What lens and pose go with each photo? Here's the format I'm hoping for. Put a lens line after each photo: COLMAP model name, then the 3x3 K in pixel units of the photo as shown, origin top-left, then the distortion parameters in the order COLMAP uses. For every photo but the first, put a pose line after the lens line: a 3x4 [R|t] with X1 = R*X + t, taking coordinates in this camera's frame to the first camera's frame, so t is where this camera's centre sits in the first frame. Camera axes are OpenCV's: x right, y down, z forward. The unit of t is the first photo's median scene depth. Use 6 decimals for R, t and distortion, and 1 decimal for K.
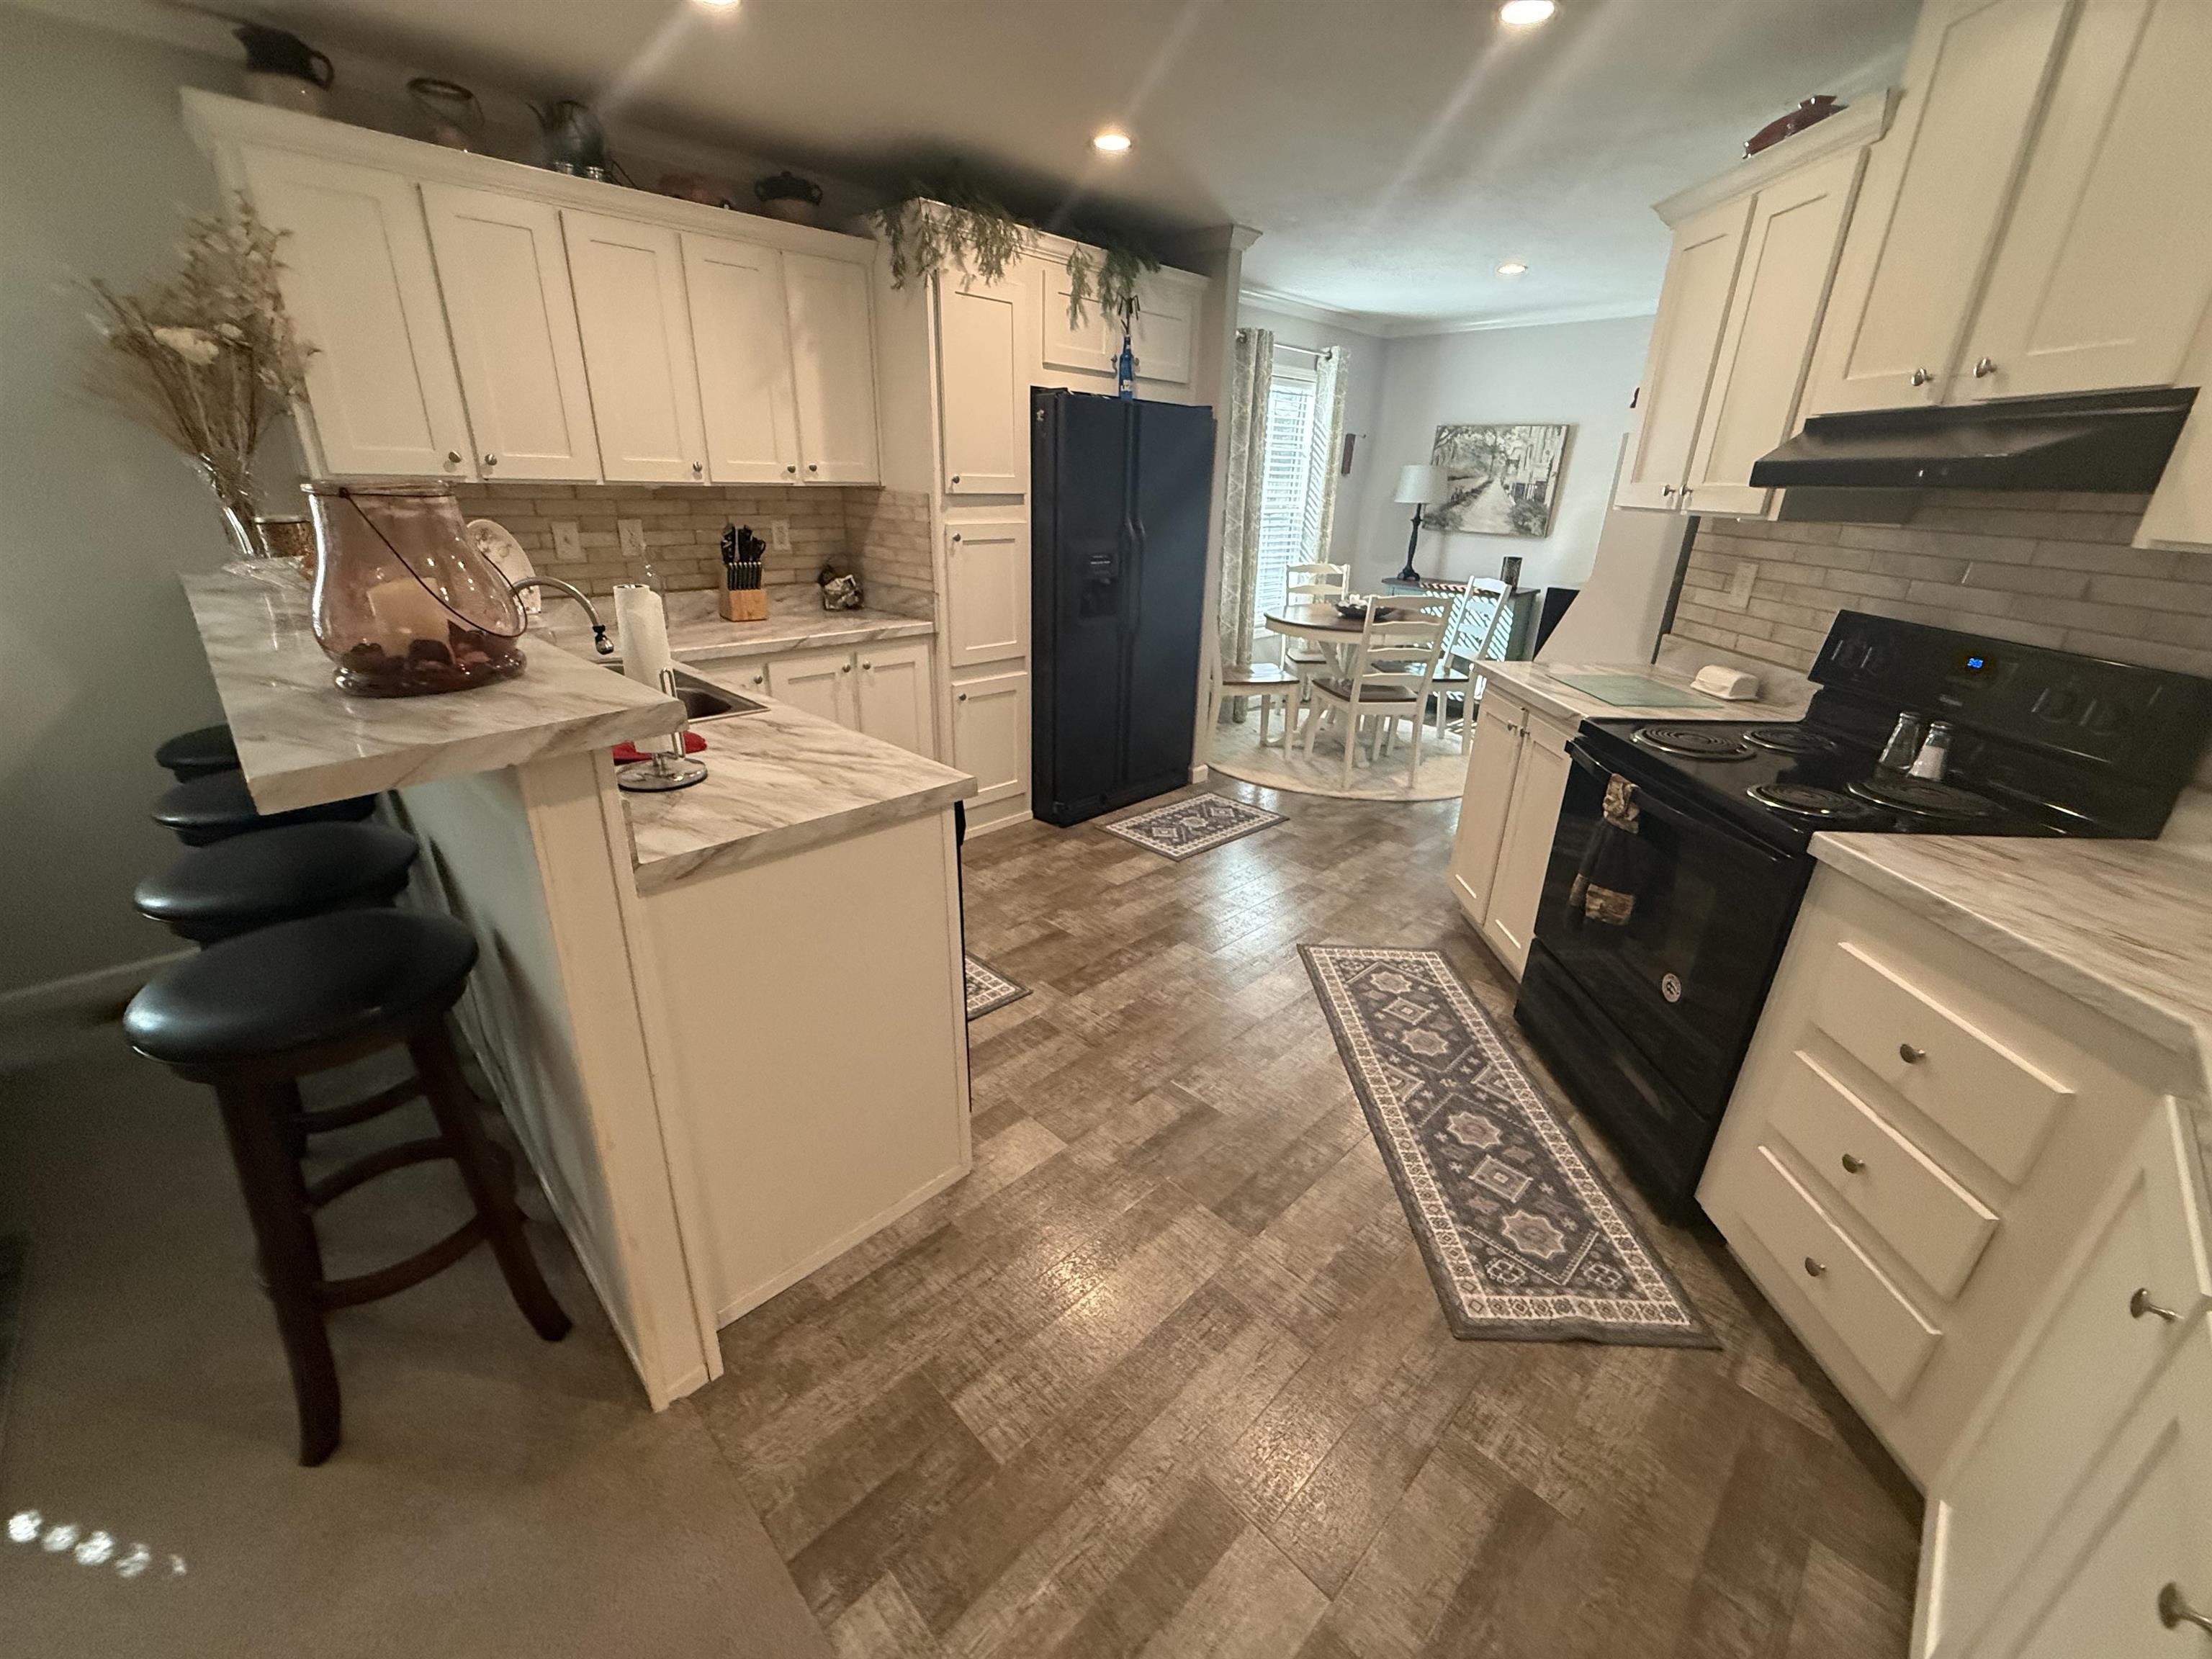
lens RADIAL K [[881.6, 0, 1101.5], [0, 881.6, 829.5], [0, 0, 1]] dist [-0.000860, 0.000693]
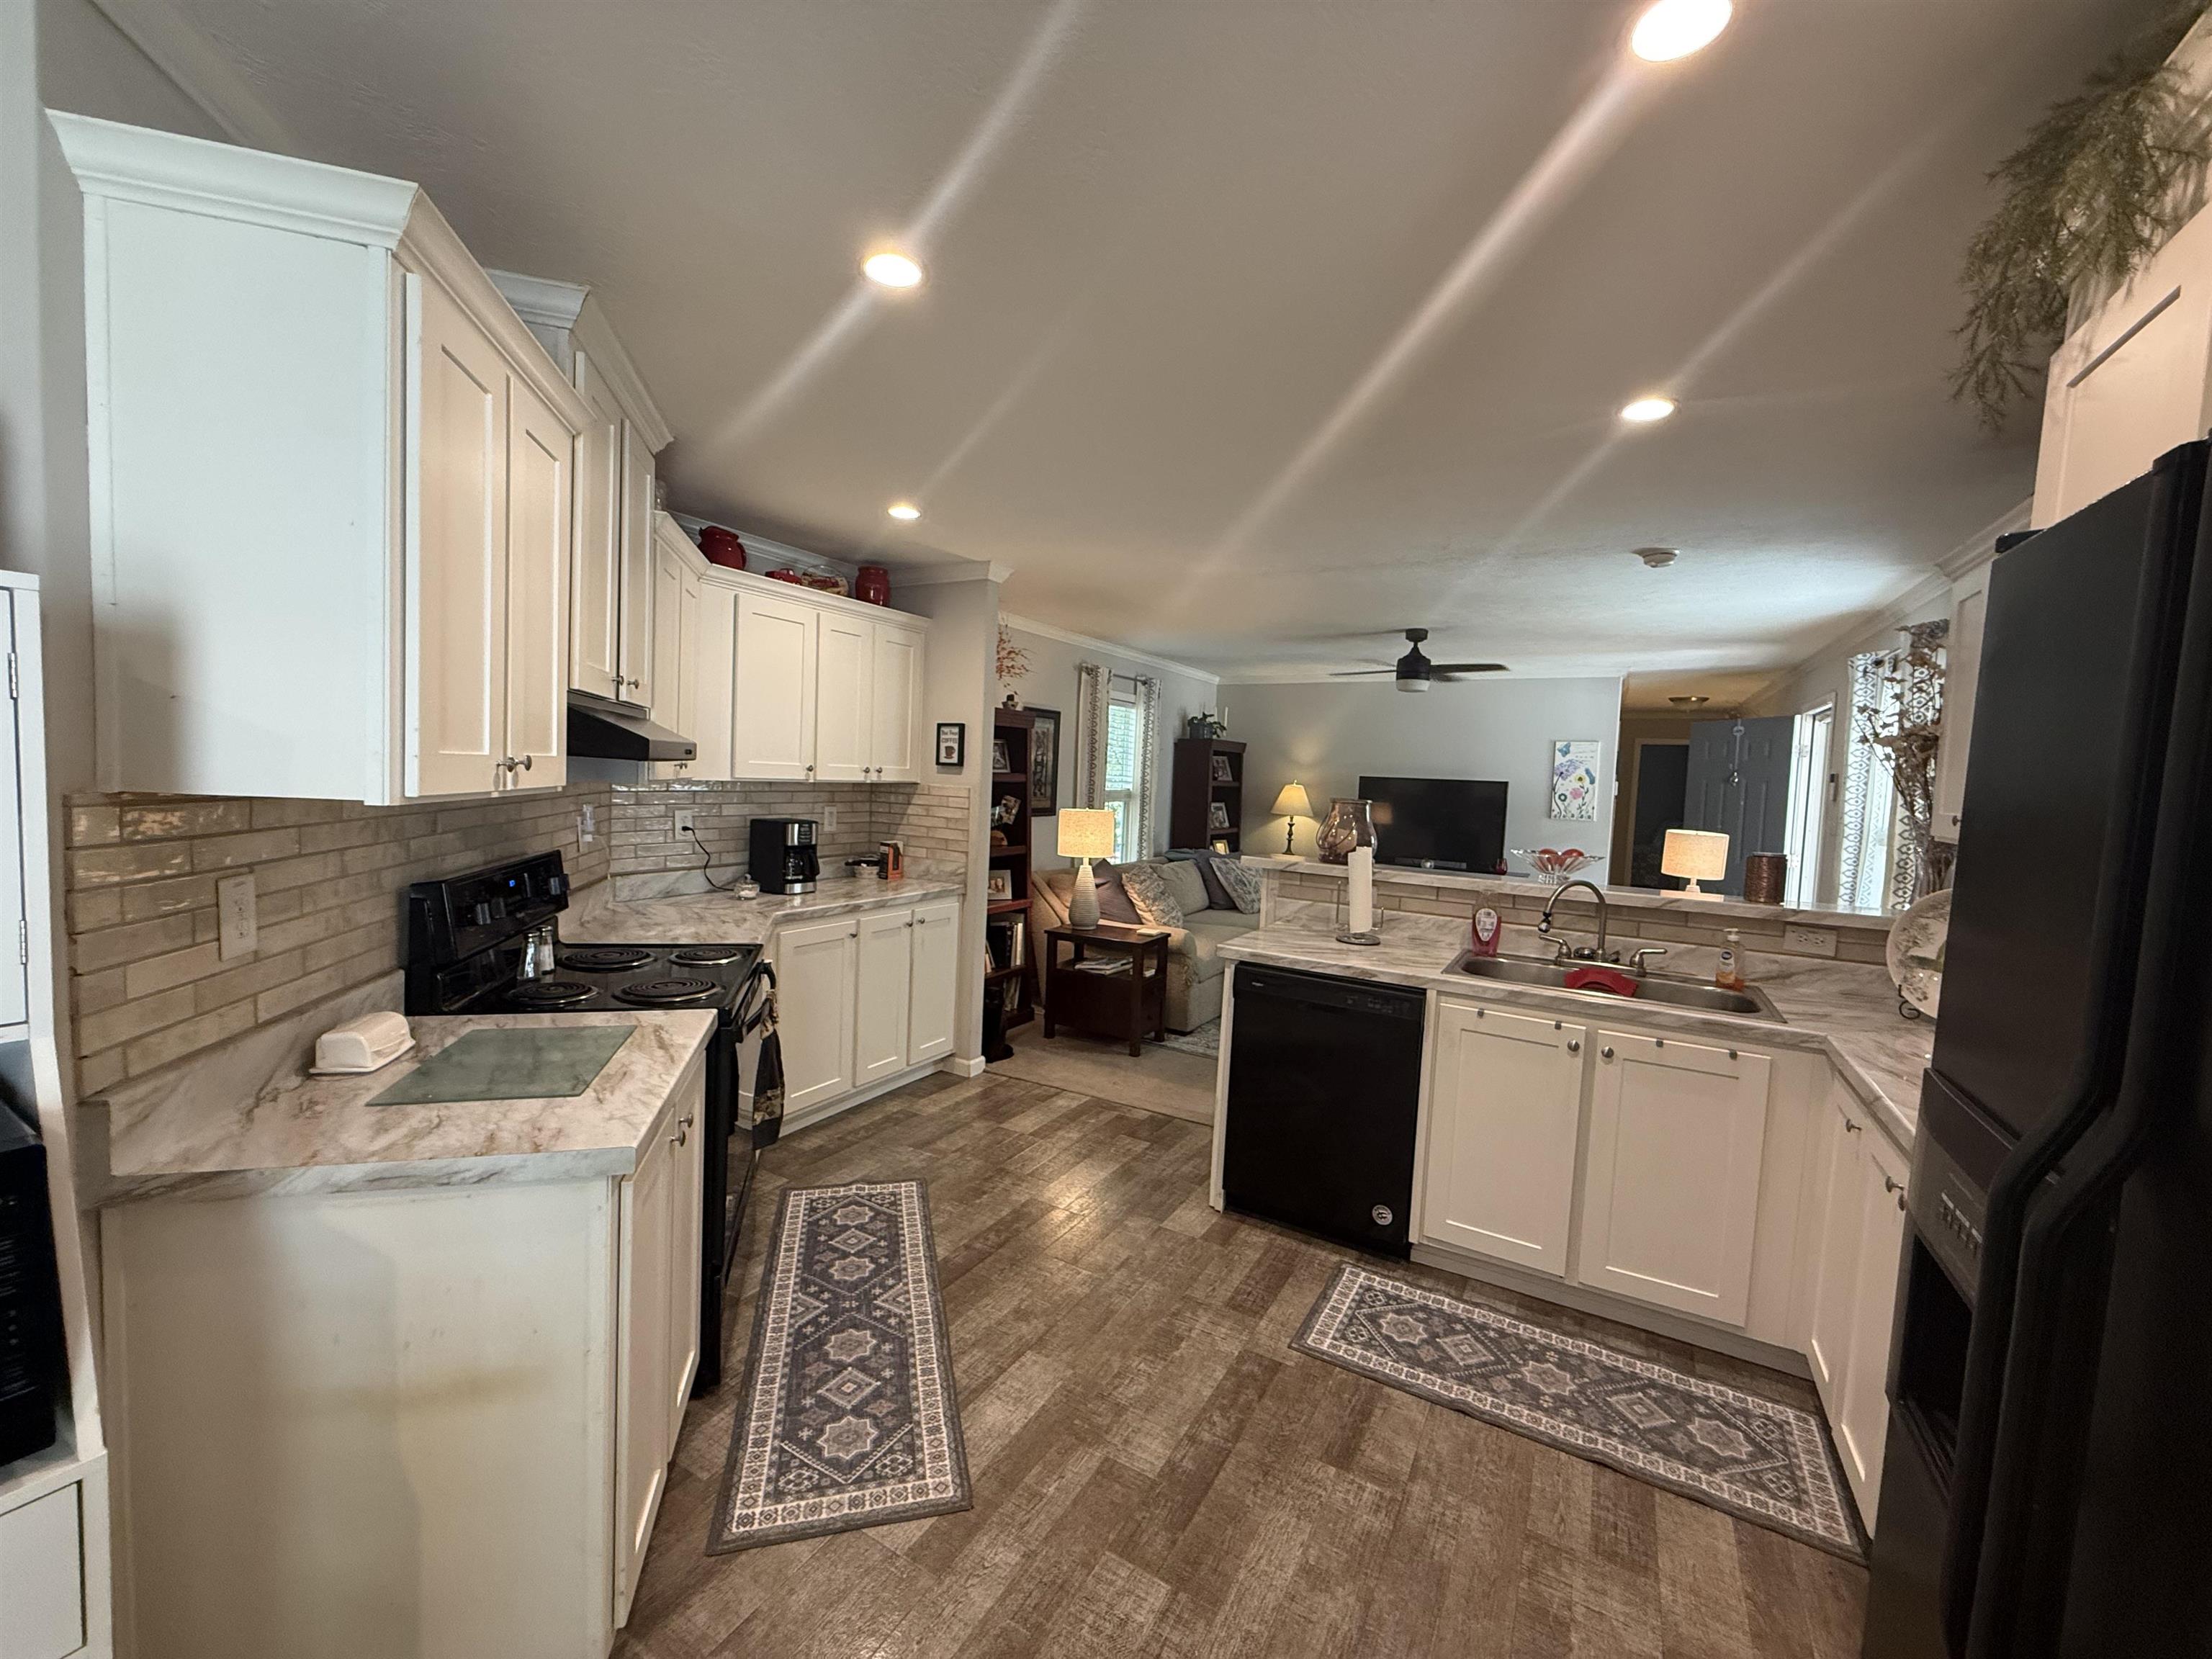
lens RADIAL K [[881.6, 0, 1101.8], [0, 881.6, 826.4], [0, 0, 1]] dist [-0.000860, 0.000693]
pose [[-0.962189, -0.051023, -0.267561, 0.363101], [-0.160832, 0.899202, 0.406902, -0.609957], [0.219830, 0.434549, -0.873408, 1.515519]]
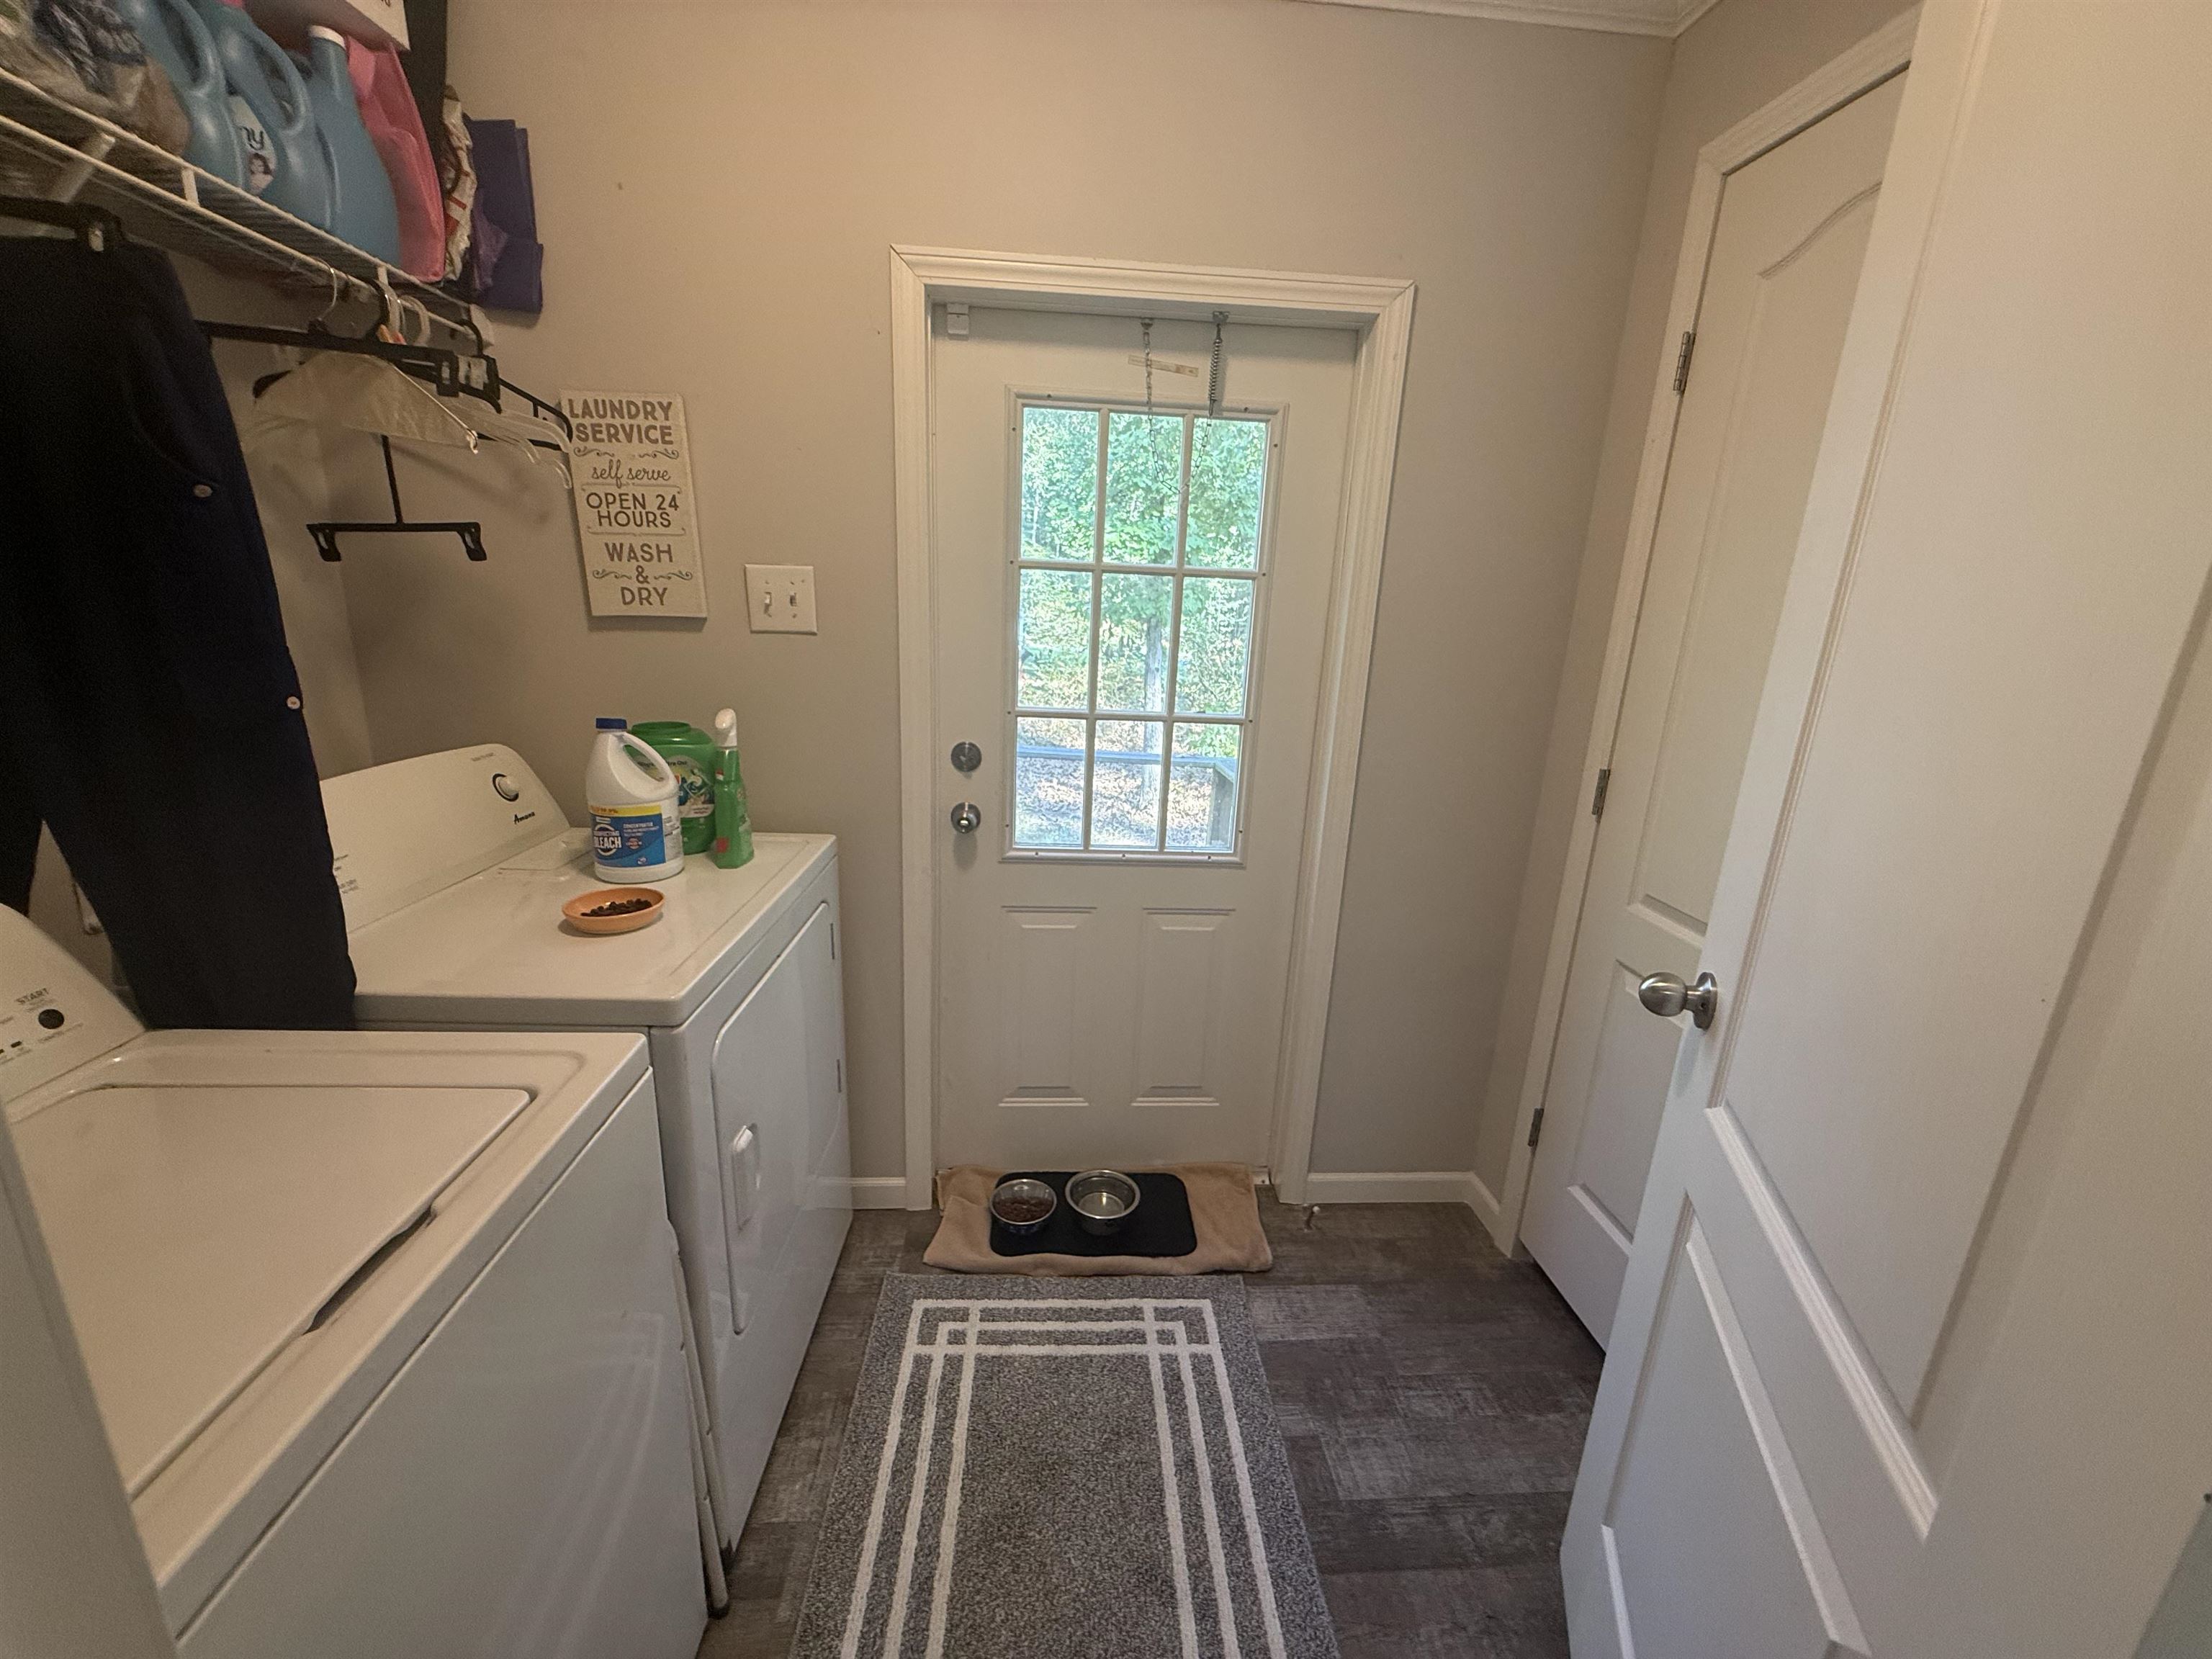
lens RADIAL K [[881.6, 0, 1100.9], [0, 881.6, 838.0], [0, 0, 1]] dist [-0.000860, 0.000693]
pose [[-0.760272, -0.224095, 0.609728, -0.020296], [0.186752, 0.823590, 0.535559, -0.508099], [-0.622182, 0.521038, -0.584302, 1.329465]]
